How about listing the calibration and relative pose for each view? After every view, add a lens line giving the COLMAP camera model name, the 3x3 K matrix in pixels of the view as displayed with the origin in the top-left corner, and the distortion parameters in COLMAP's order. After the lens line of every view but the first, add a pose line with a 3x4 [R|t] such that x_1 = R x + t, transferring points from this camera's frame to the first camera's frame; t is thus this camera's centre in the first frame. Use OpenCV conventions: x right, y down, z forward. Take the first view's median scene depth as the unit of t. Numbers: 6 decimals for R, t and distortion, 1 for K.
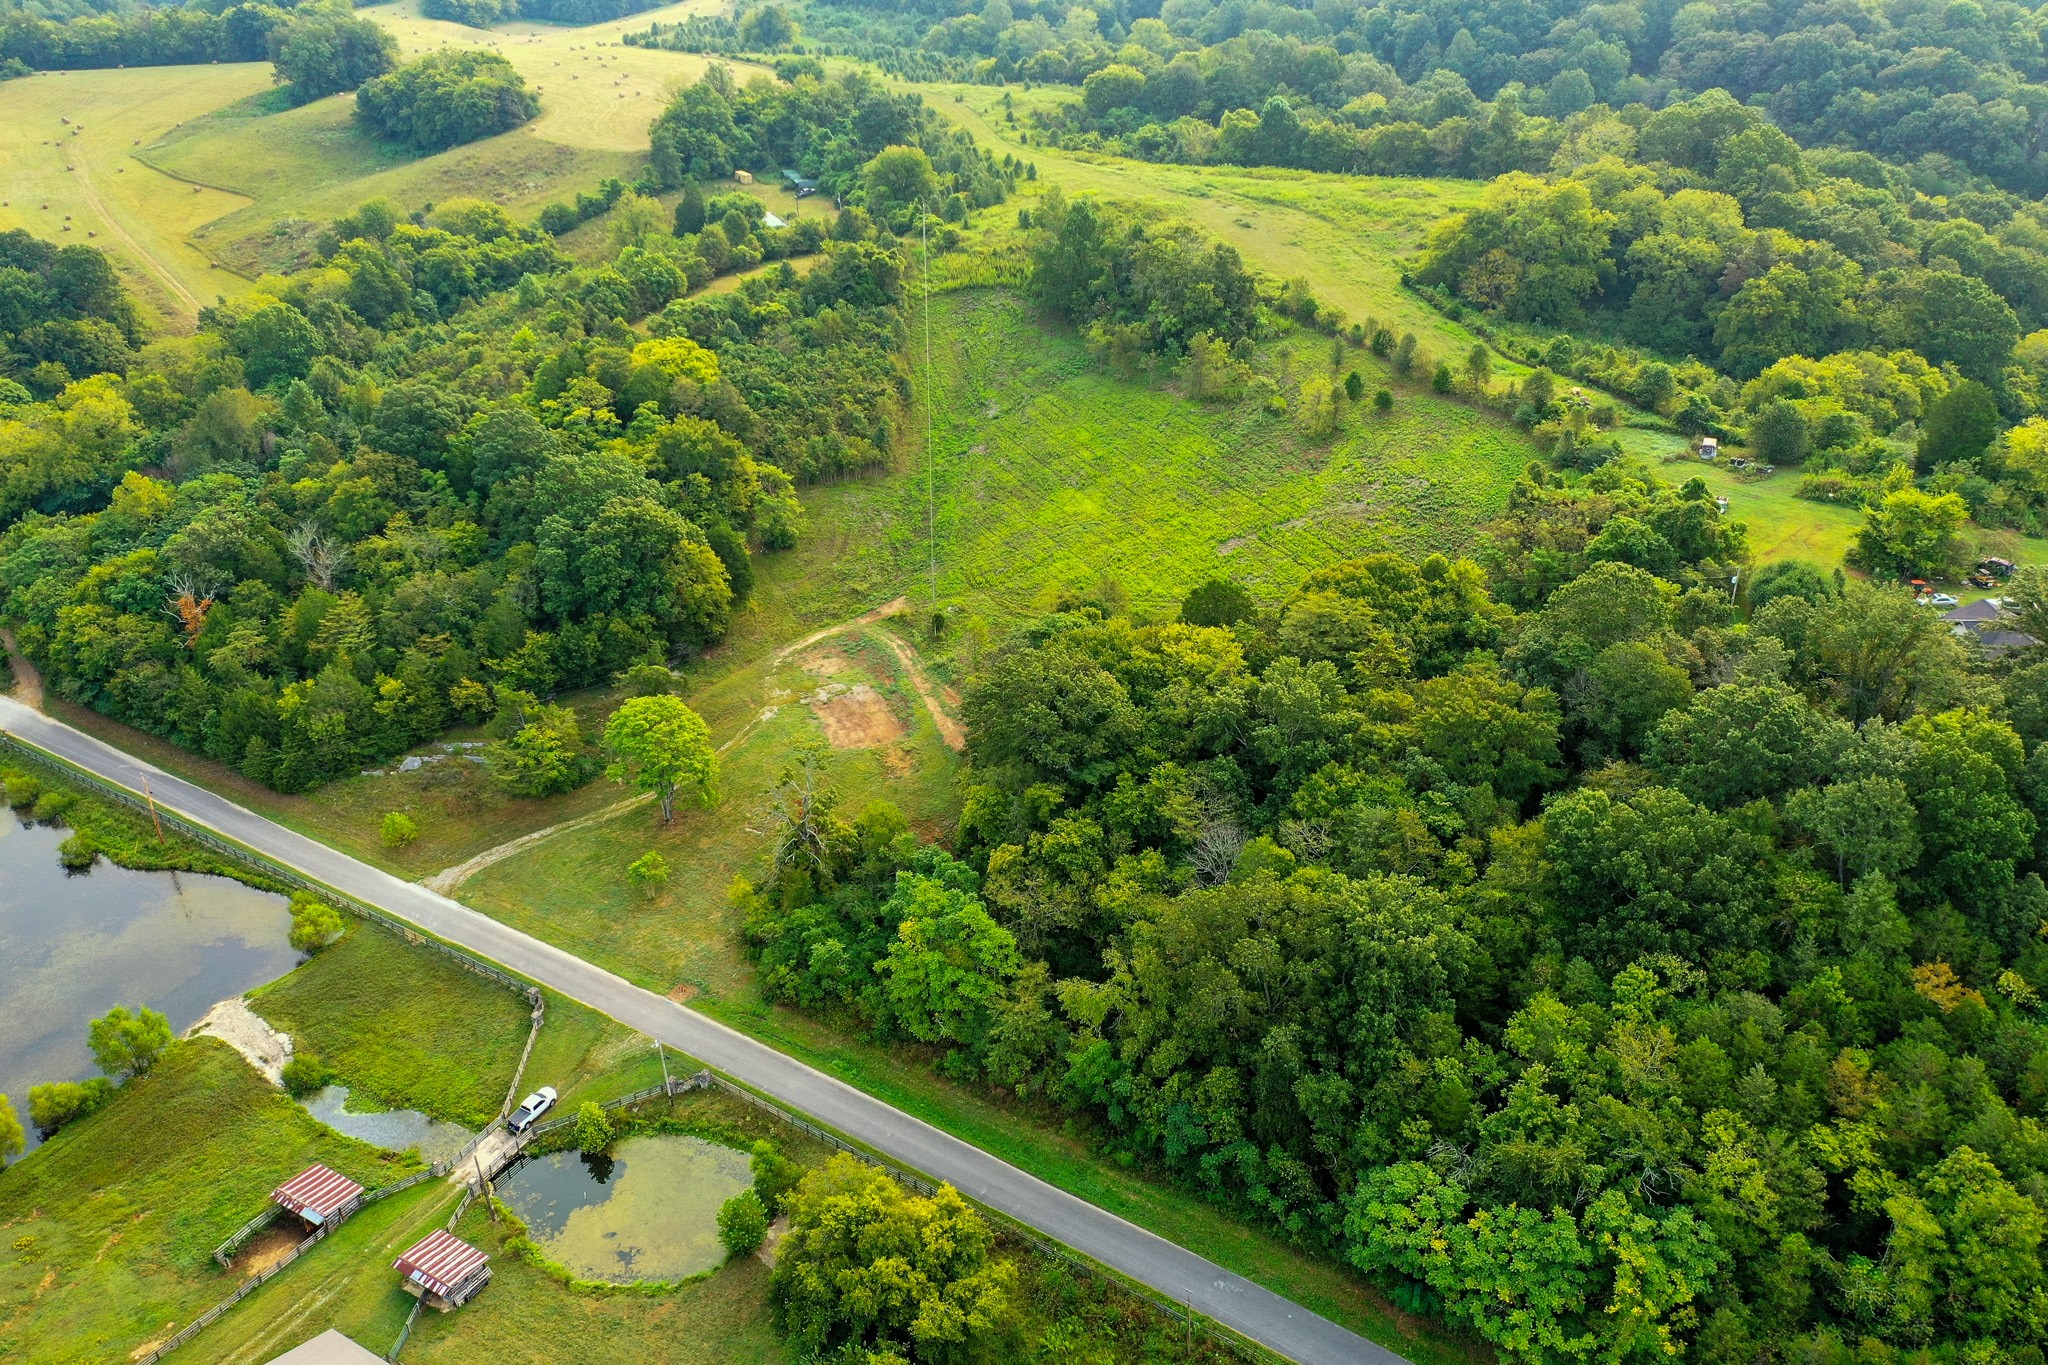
lens RADIAL K [[1536.2, 0, 1019.3], [0, 1536.2, 675.1], [0, 0, 1]] dist [0.005318, 0.000081]
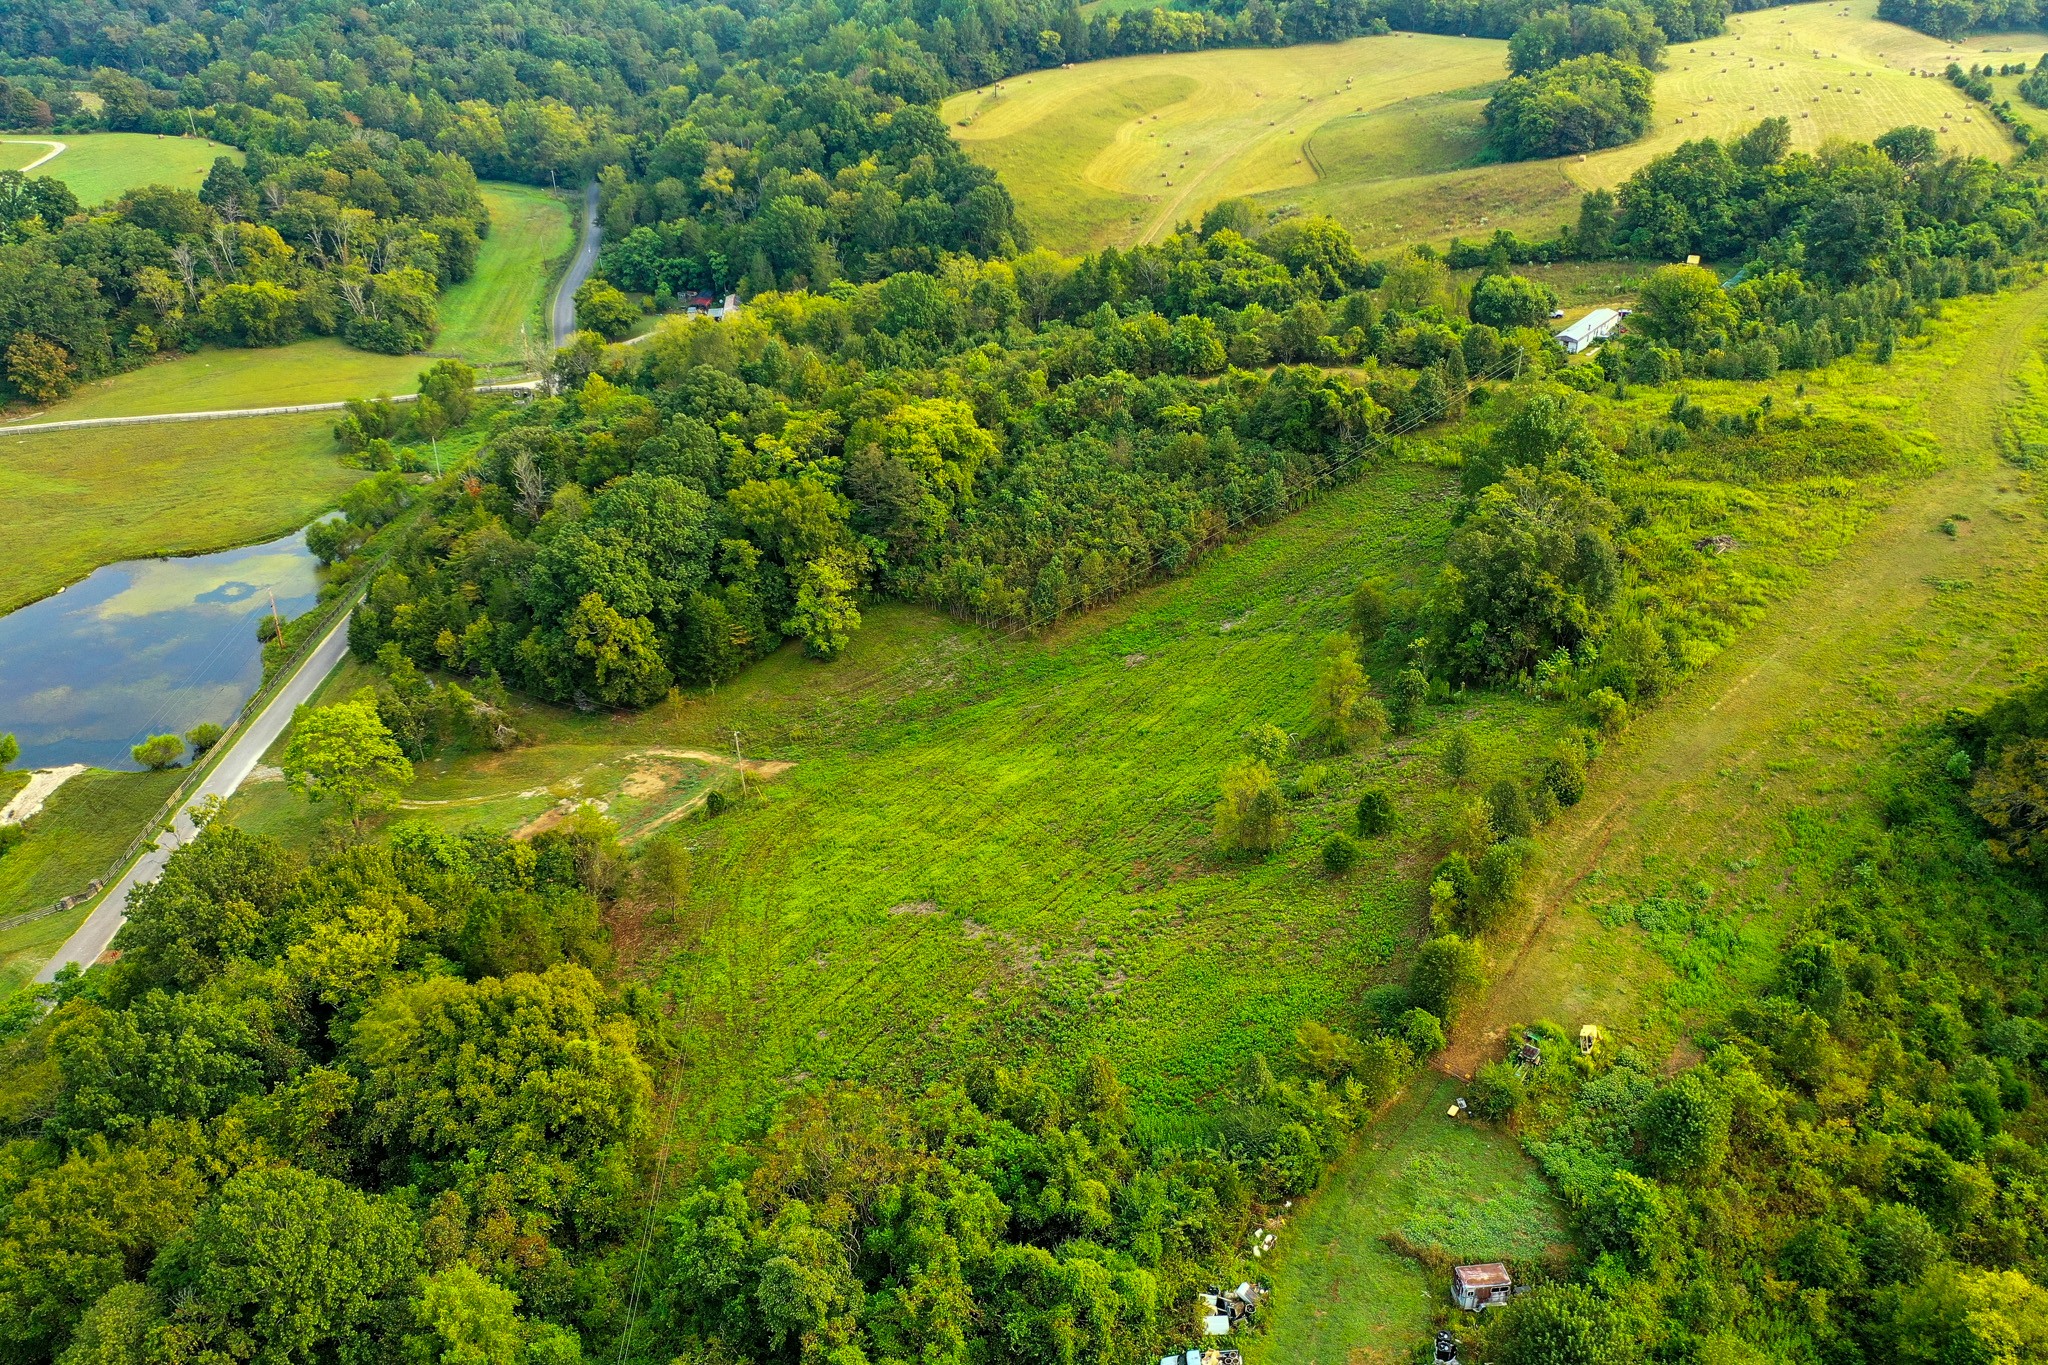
lens RADIAL K [[1558.3, 0, 1031.6], [0, 1558.3, 688.1], [0, 0, 1]] dist [0.004187, 0.005007]
pose [[0.523517, 0.421976, -0.740180, 0.672823], [-0.405366, 0.887475, 0.219240, -0.363974], [0.749405, 0.185268, 0.635663, 0.615266]]
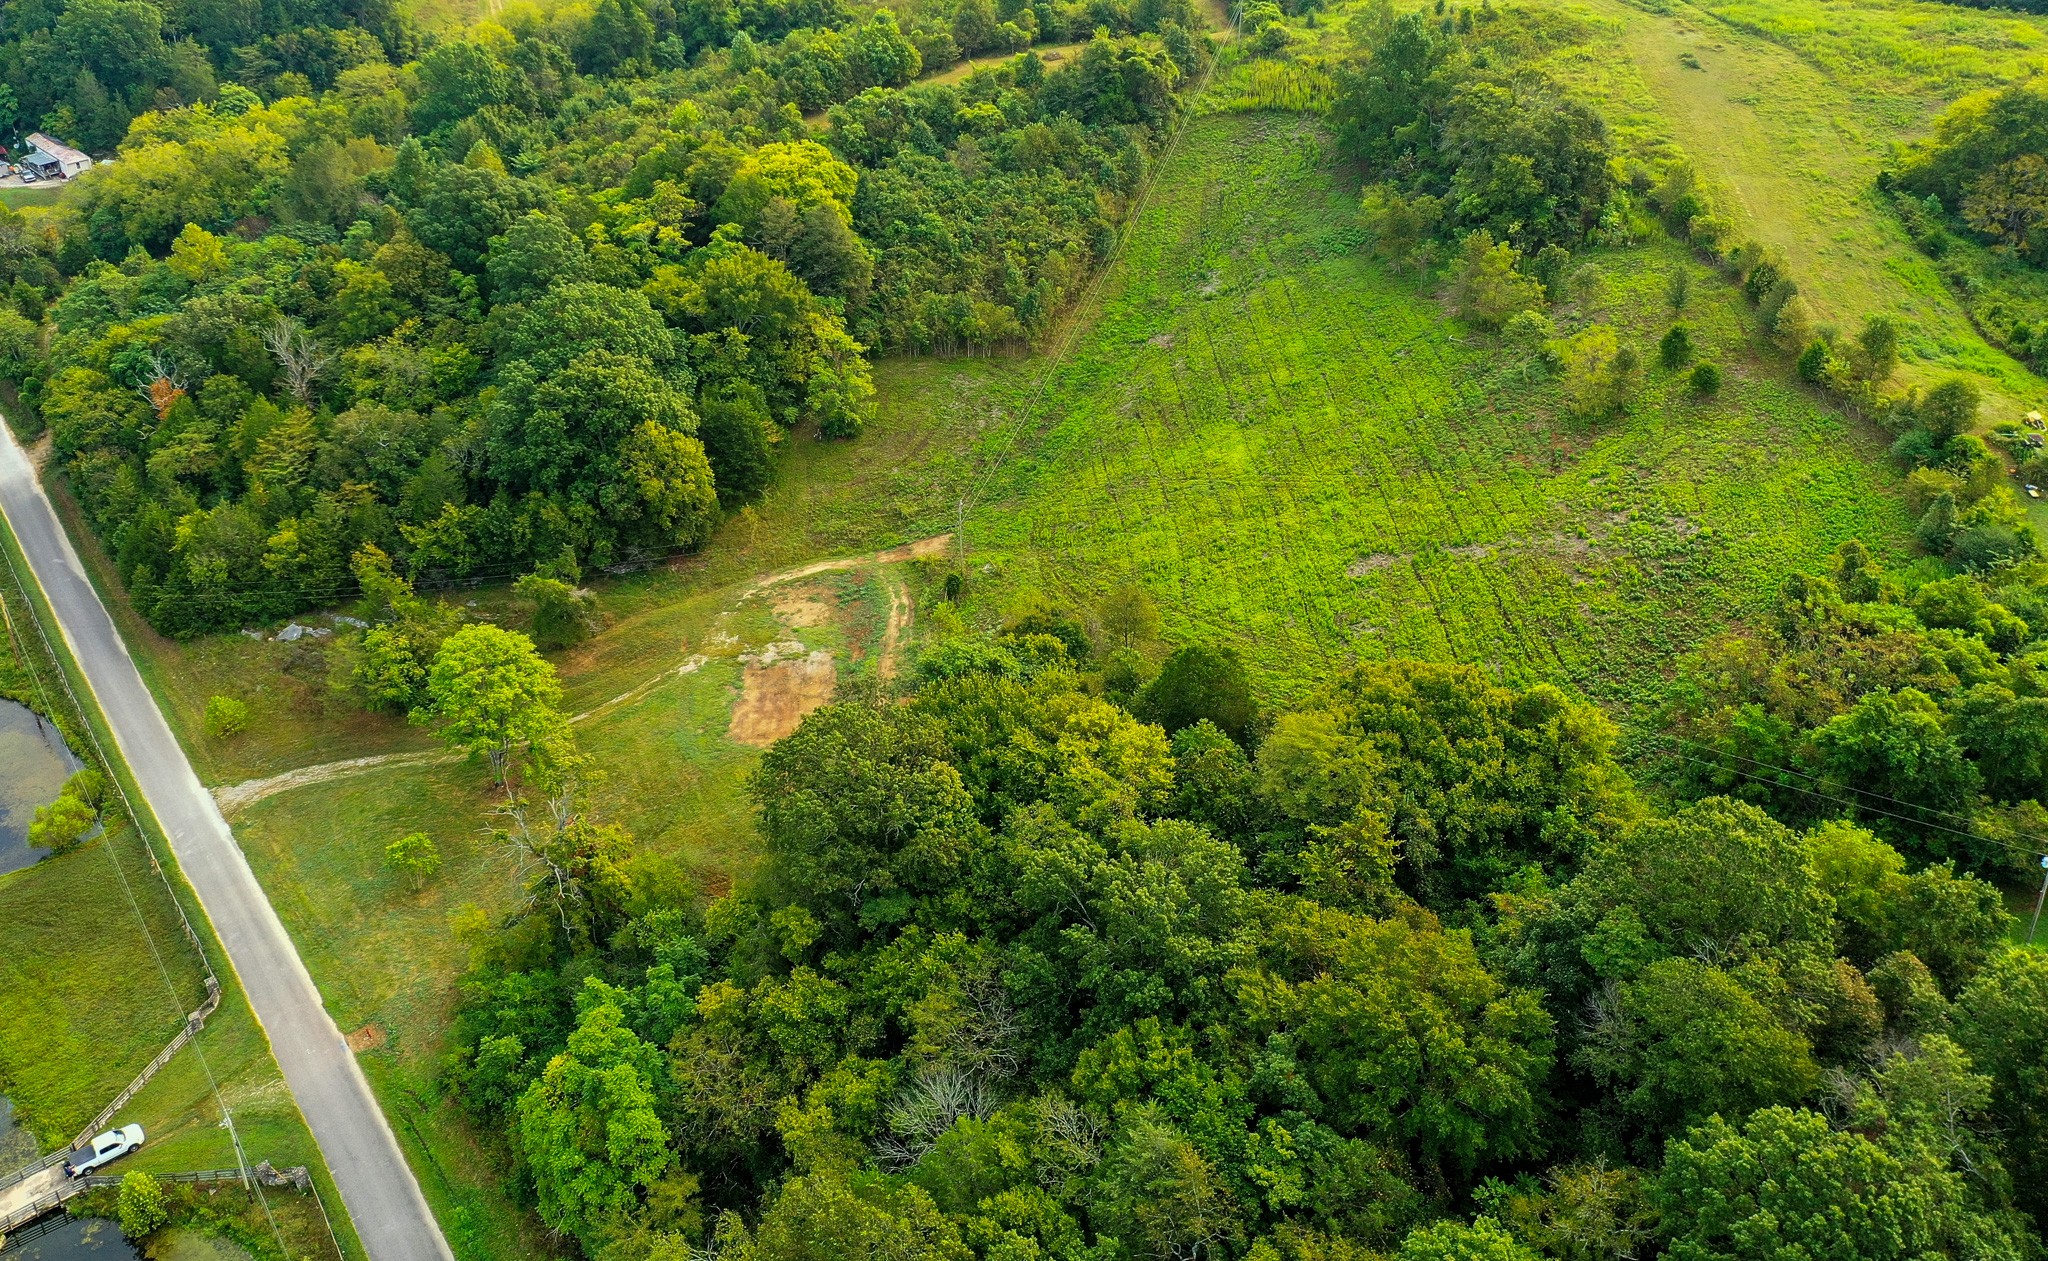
lens RADIAL K [[1787.9, 0, 973.5], [0, 1787.9, 468.2], [0, 0, 1]] dist [0.000965, 0.008422]
pose [[0.922065, 0.185056, -0.339927, 0.250539], [-0.184726, 0.982214, 0.033640, -0.127416], [0.340106, 0.031776, 0.939850, 0.210001]]
